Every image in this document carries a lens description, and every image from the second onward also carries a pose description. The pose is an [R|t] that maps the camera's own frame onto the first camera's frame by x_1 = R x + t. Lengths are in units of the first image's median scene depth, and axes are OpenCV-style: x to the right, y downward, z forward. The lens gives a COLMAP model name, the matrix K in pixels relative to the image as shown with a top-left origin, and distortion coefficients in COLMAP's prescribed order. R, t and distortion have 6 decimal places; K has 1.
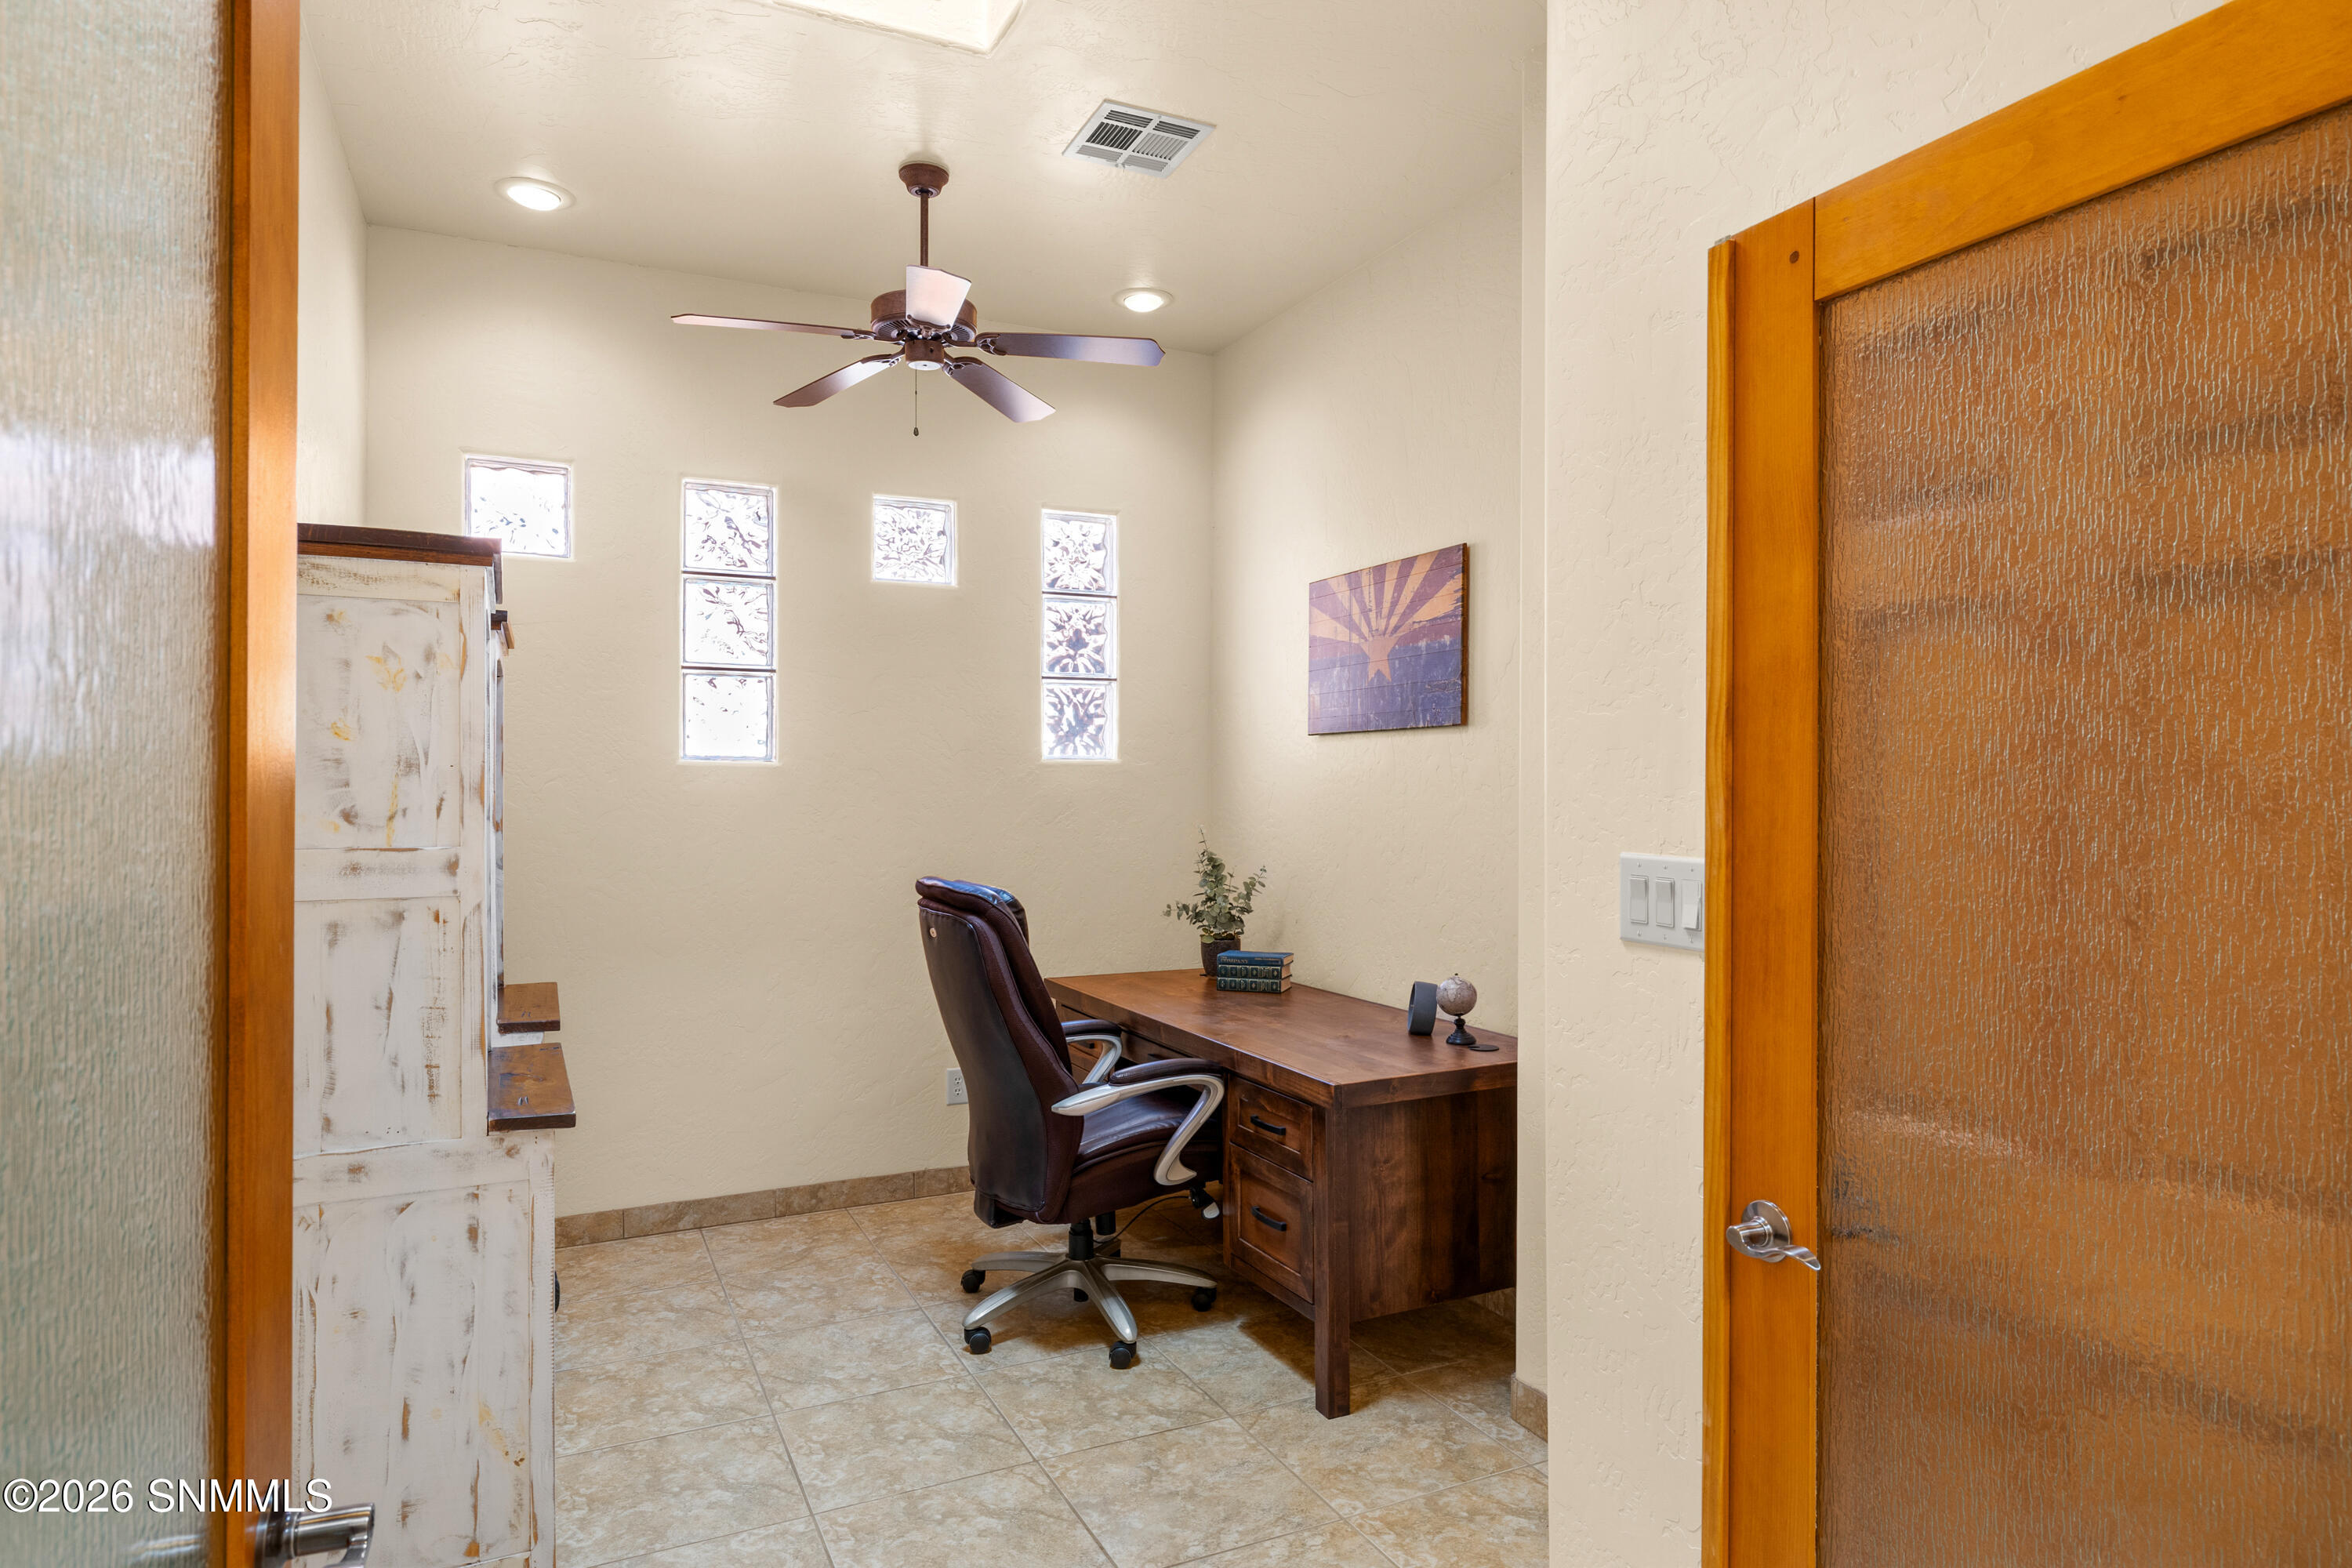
lens RADIAL K [[1338.8, 0, 1177.4], [0, 1338.8, 792.4], [0, 0, 1]] dist [-0.002425, 0.001667]
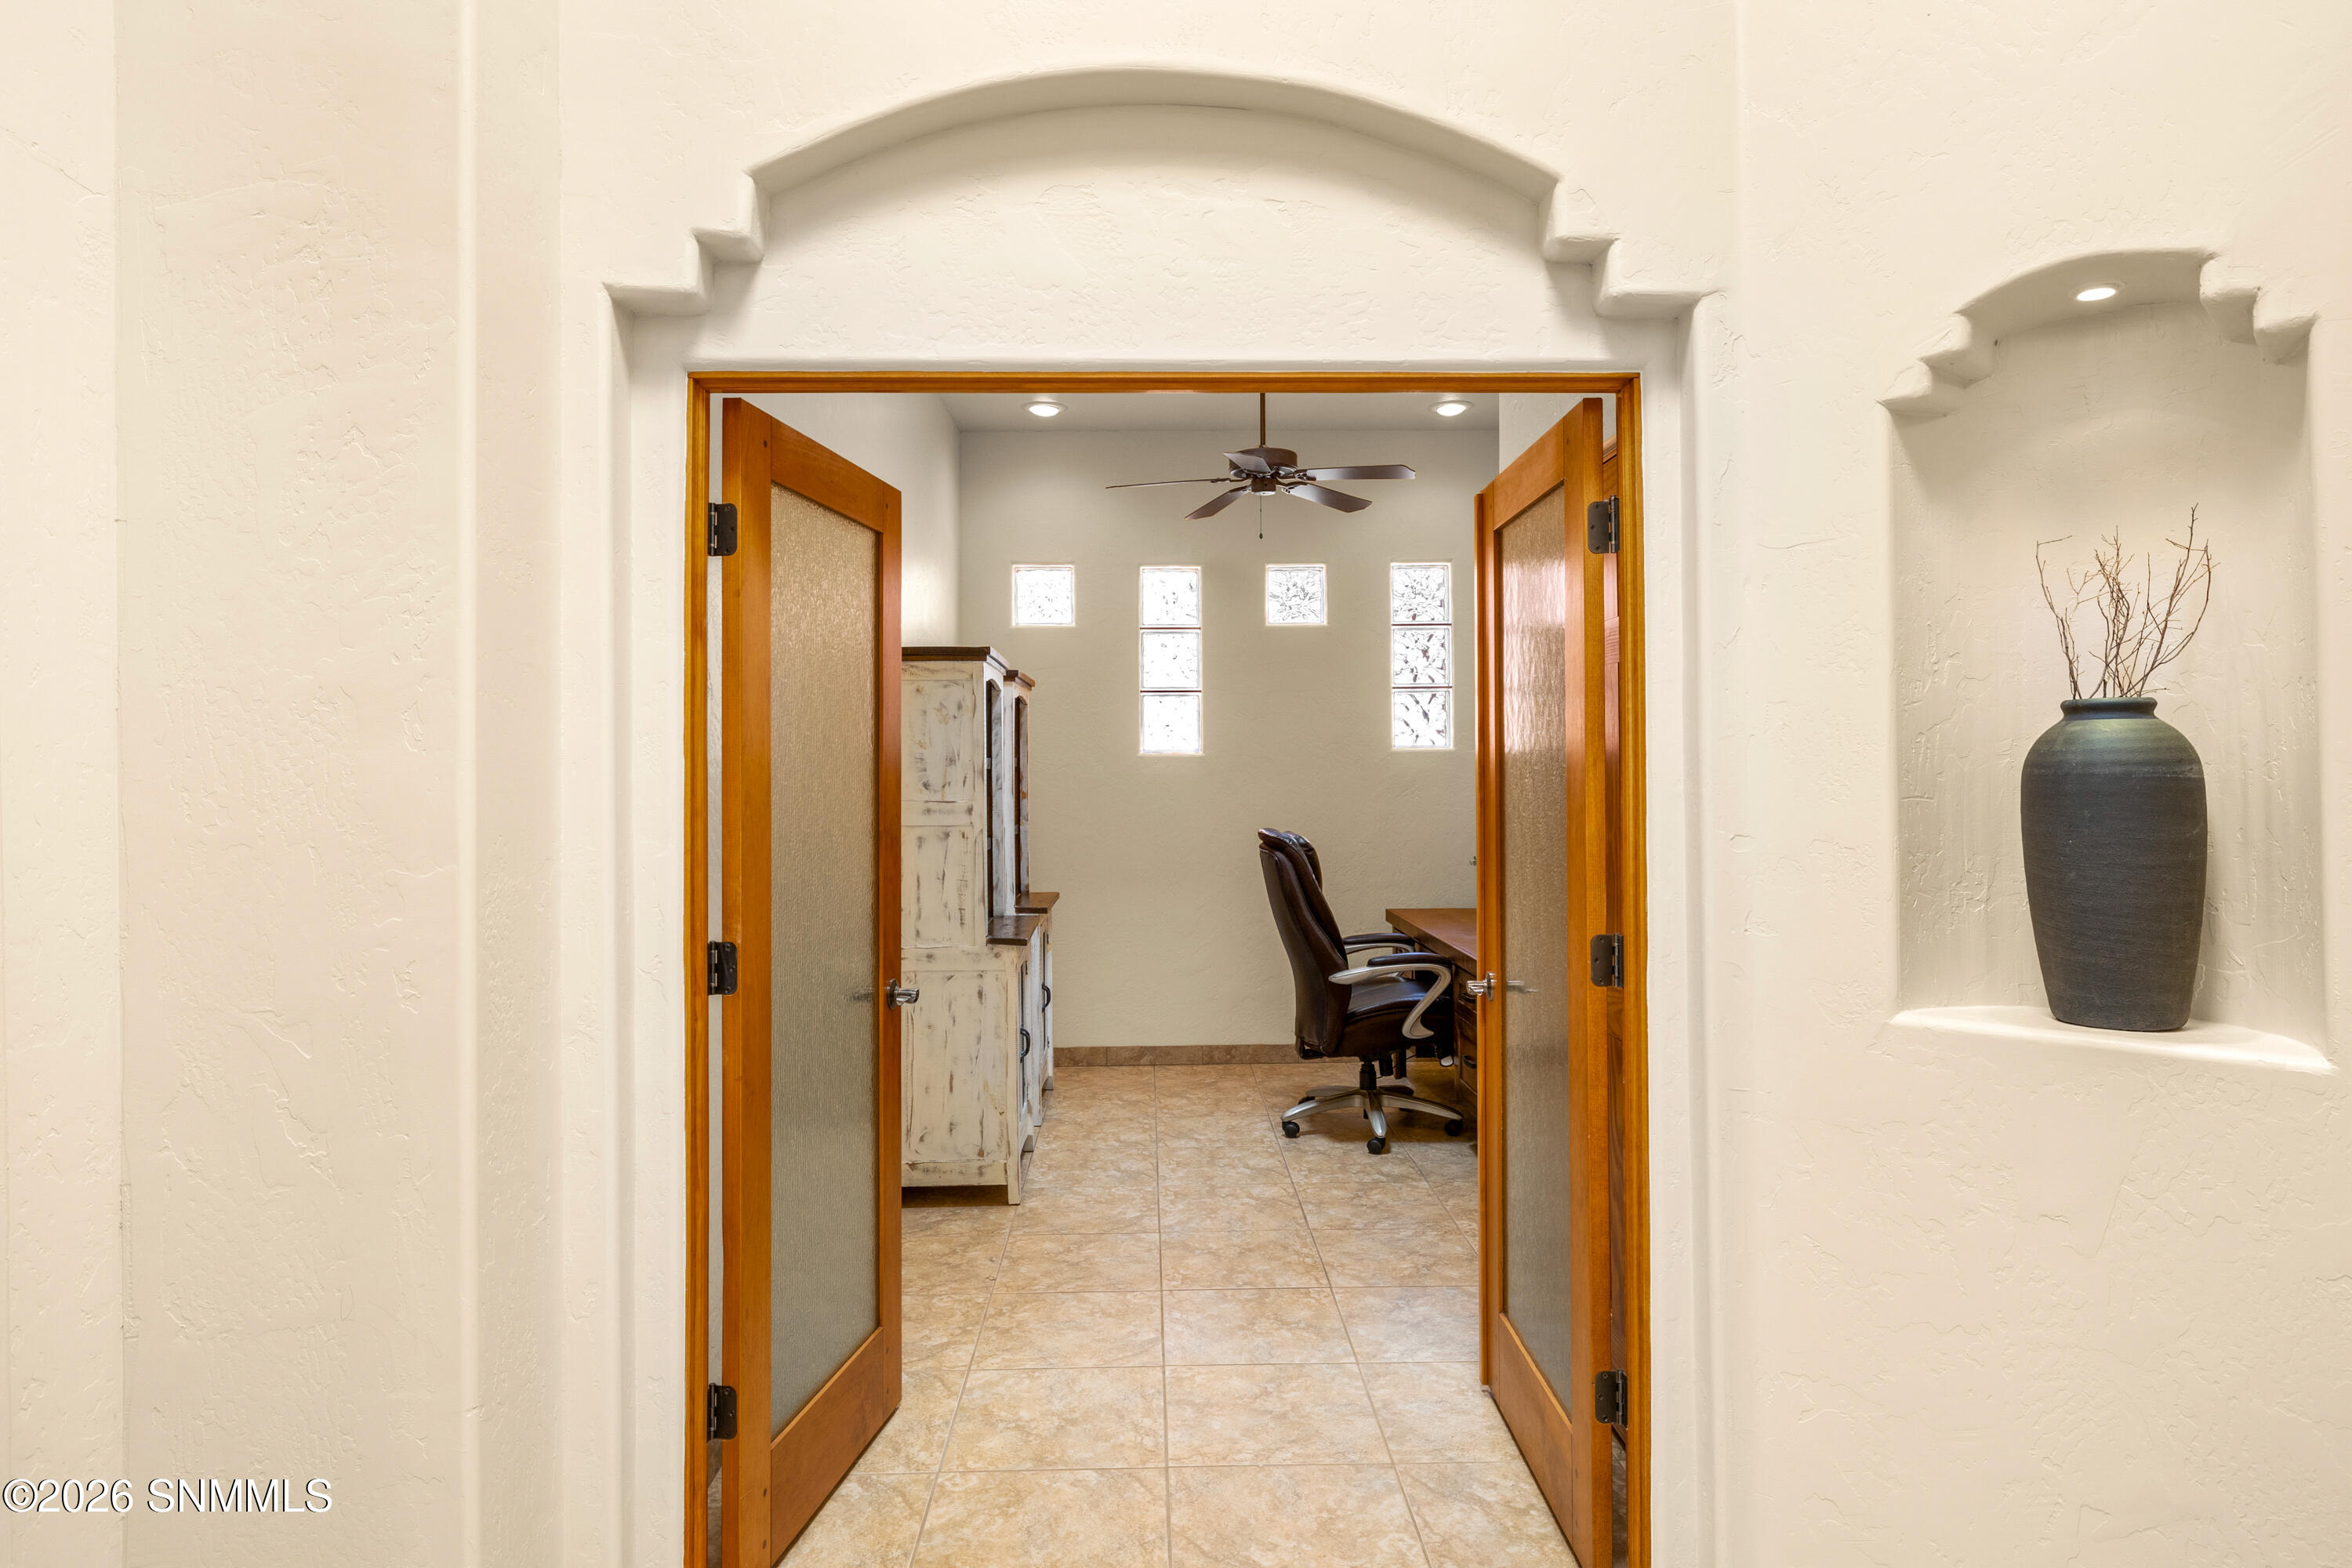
lens RADIAL K [[1338.8, 0, 1176.1], [0, 1338.8, 777.1], [0, 0, 1]] dist [-0.002425, 0.001667]
pose [[0.909689, -0.003063, -0.415278, 0.383030], [0.003314, 0.999995, -0.000118, 0.004007], [0.415276, -0.001269, 0.909694, -0.467700]]
